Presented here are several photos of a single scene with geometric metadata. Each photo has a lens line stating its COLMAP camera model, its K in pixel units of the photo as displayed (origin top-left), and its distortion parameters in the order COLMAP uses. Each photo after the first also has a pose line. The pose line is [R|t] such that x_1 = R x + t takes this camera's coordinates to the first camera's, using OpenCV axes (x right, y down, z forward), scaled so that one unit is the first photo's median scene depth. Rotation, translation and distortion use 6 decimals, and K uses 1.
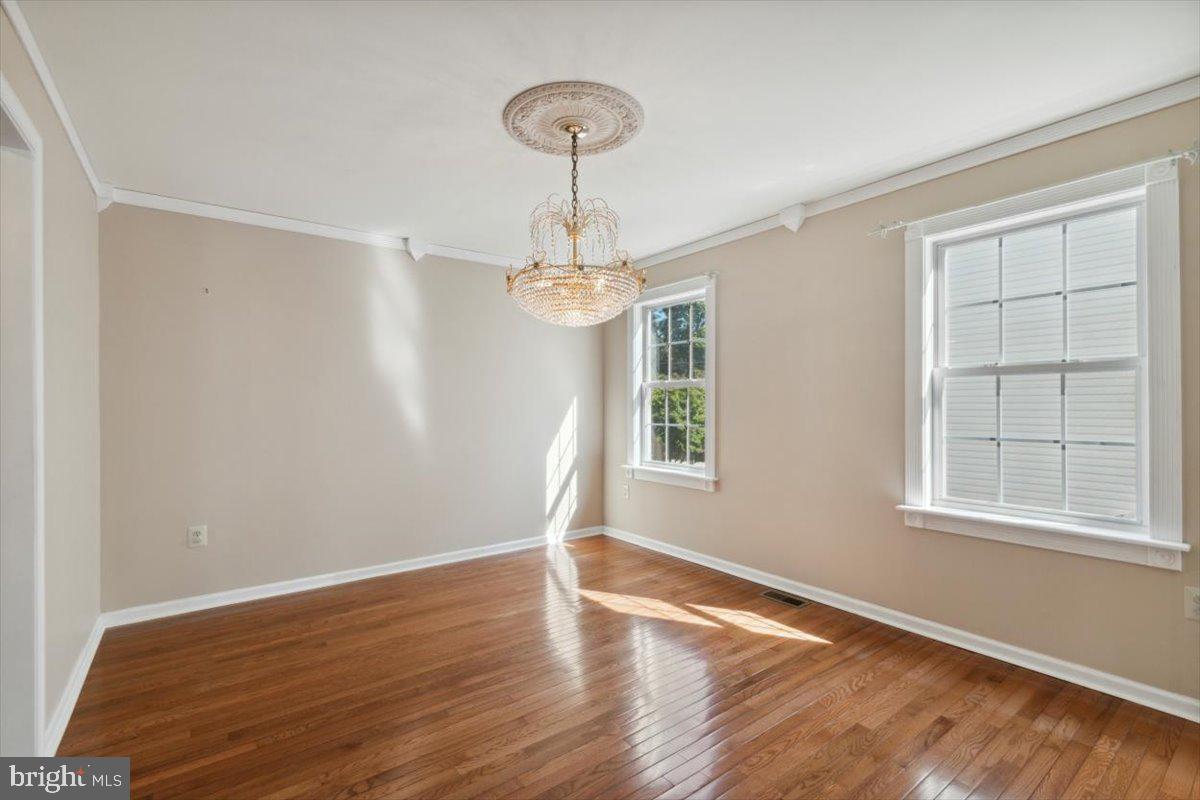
lens RADIAL K [[536.3, 0, 607.2], [0, 536.3, 406.0], [0, 0, 1]] dist [-0.003461, 0.000007]
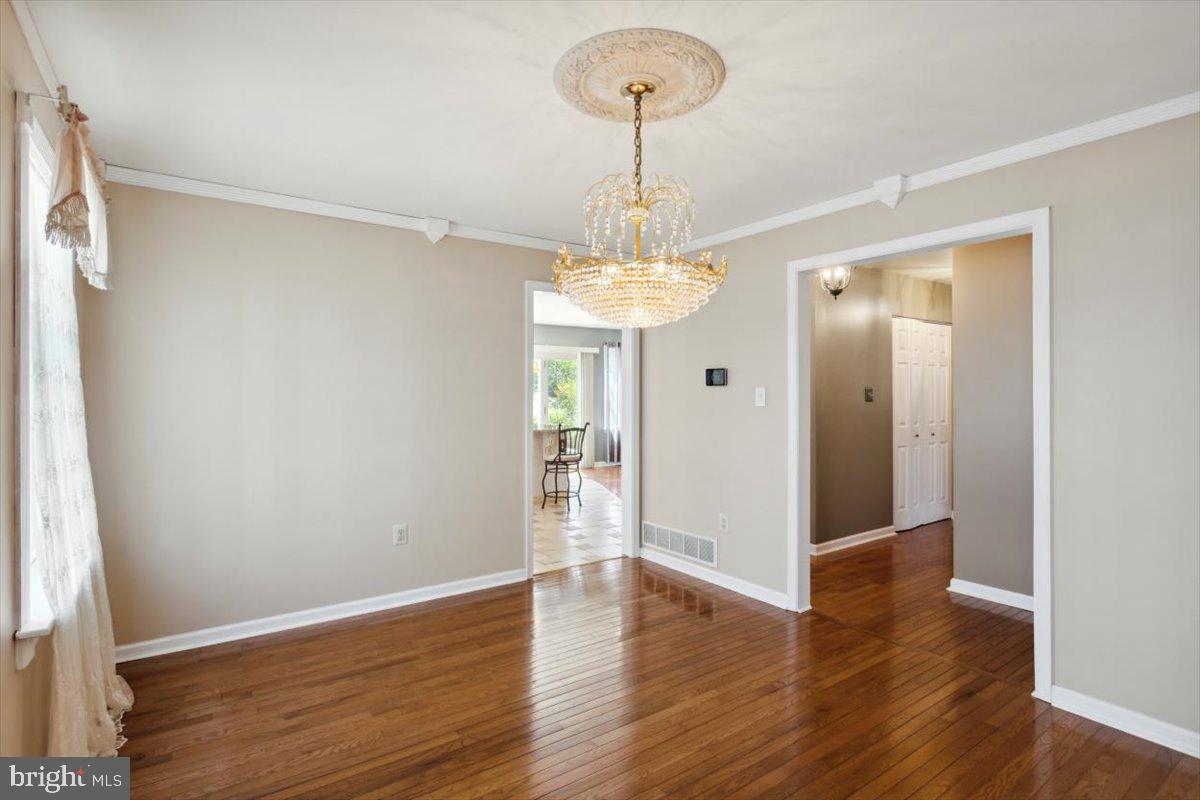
lens RADIAL K [[596.3, 0, 601.6], [0, 596.3, 390.8], [0, 0, 1]] dist [-0.002949, -0.000399]
pose [[-0.999316, 0.004800, 0.036675, -0.027082], [0.004868, 0.999987, 0.001756, -0.042913], [-0.036666, 0.001934, -0.999326, 1.420975]]
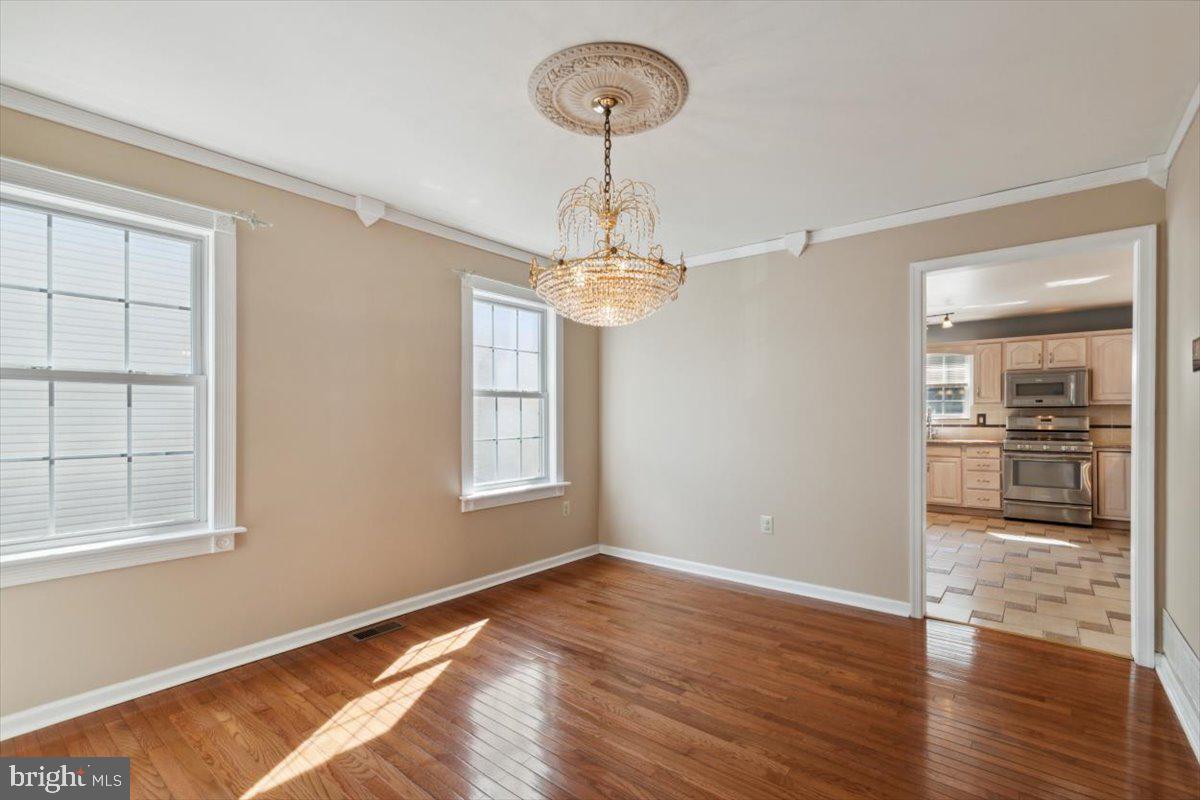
lens RADIAL K [[550.4, 0, 587.1], [0, 550.4, 415.5], [0, 0, 1]] dist [0.003687, -0.000039]
pose [[-0.223943, 0.002092, 0.974600, -0.698518], [0.003018, 0.999994, -0.001453, -0.000777], [-0.974598, 0.002616, -0.223948, 0.916831]]
